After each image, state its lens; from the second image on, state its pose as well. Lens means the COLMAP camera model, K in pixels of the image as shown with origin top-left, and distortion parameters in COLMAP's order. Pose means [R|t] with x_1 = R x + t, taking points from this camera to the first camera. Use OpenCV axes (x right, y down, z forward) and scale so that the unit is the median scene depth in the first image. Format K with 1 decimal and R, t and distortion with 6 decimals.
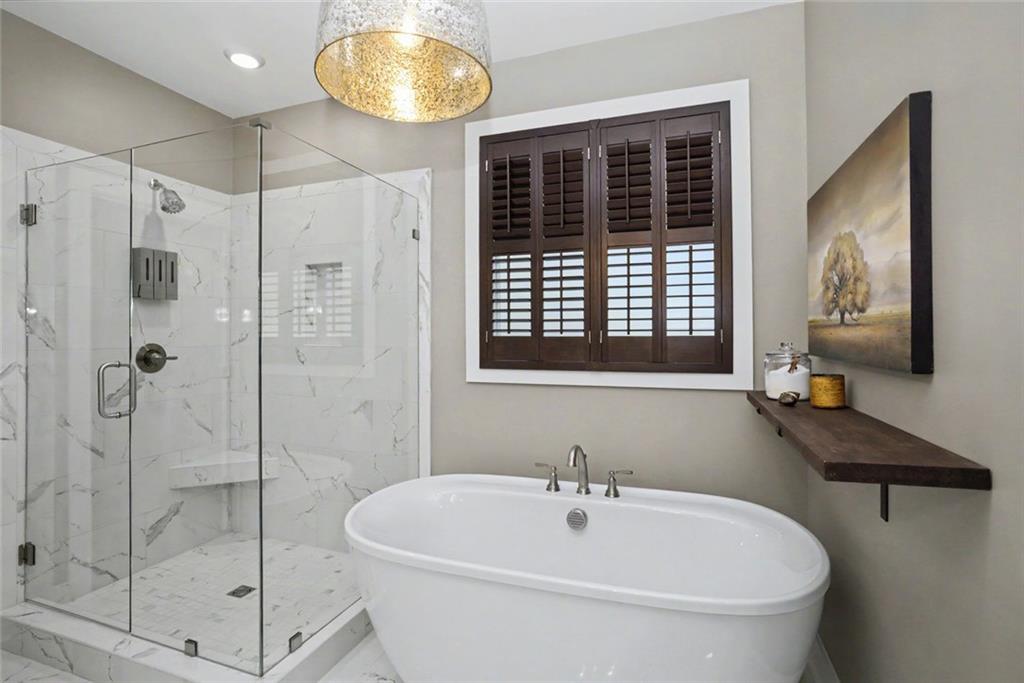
lens RADIAL K [[492.5, 0, 512.5], [0, 492.5, 328.9], [0, 0, 1]] dist [-0.029512, 0.017834]
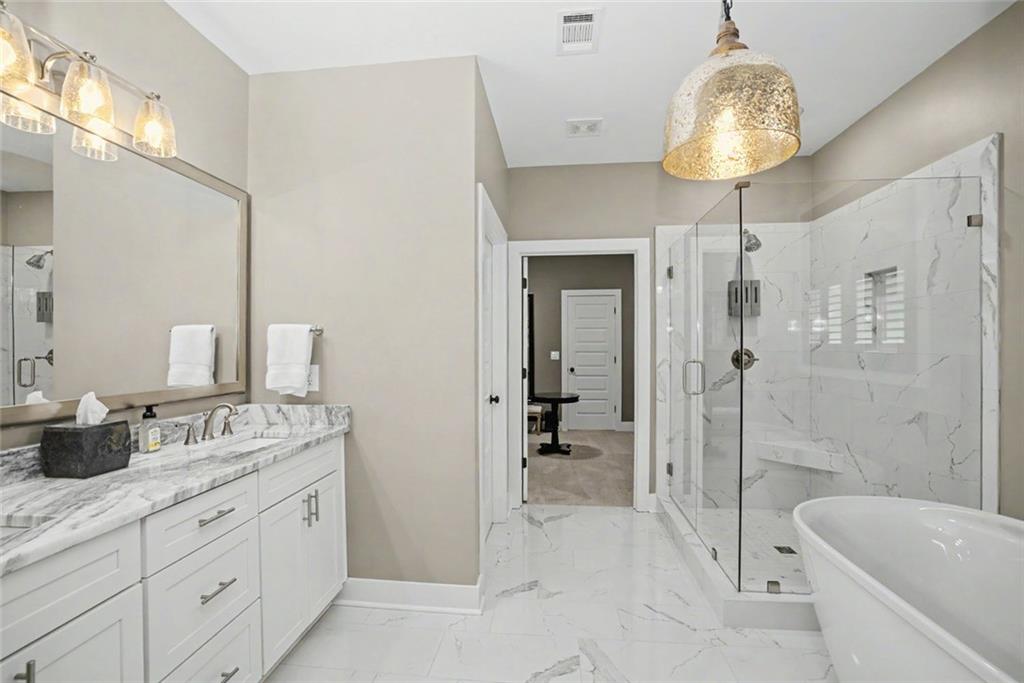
lens RADIAL K [[448.5, 0, 506.6], [0, 448.5, 330.6], [0, 0, 1]] dist [-0.004512, -0.000006]
pose [[0.245447, -0.029993, -0.968946, 0.327613], [0.019676, 0.999469, -0.025953, -0.001398], [0.969210, -0.012695, 0.245907, 0.036797]]
